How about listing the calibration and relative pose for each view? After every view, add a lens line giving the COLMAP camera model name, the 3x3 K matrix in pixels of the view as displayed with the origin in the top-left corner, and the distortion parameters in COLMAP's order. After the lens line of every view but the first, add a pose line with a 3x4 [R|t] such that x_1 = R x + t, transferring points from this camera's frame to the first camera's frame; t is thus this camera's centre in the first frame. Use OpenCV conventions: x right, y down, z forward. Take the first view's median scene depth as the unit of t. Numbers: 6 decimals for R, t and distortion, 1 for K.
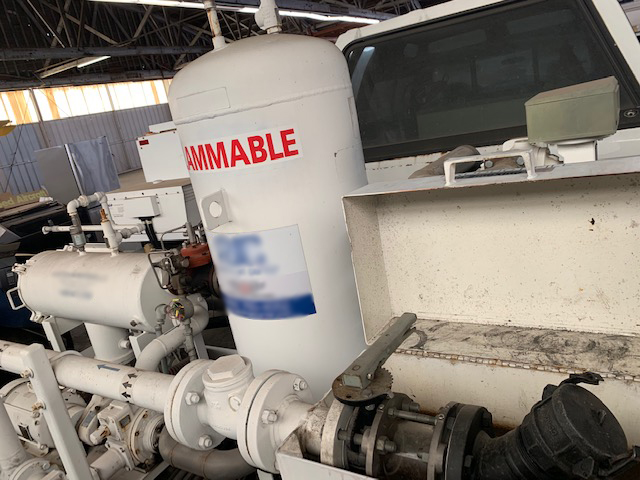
lens RADIAL K [[492.0, 0, 320.3], [0, 492.0, 240.9], [0, 0, 1]] dist [0.018481, -0.019785]
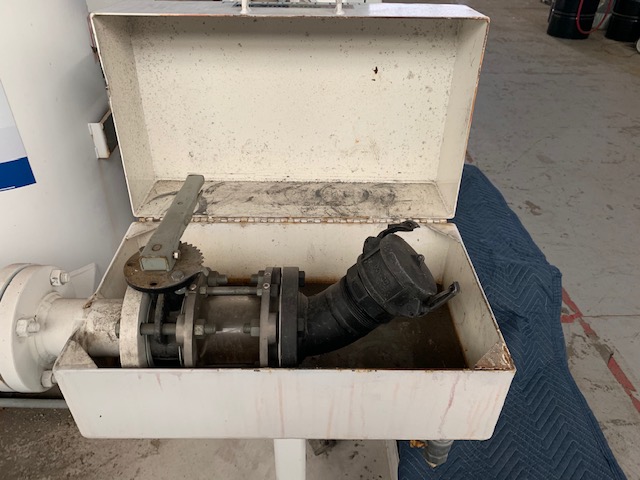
lens RADIAL K [[492.0, 0, 318.9], [0, 492.0, 240.4], [0, 0, 1]] dist [0.018481, -0.019785]
pose [[0.824387, -0.133516, 0.550054, -0.131025], [-0.026189, 0.961743, 0.272697, 0.021363], [-0.565420, -0.239214, 0.789352, 0.204185]]
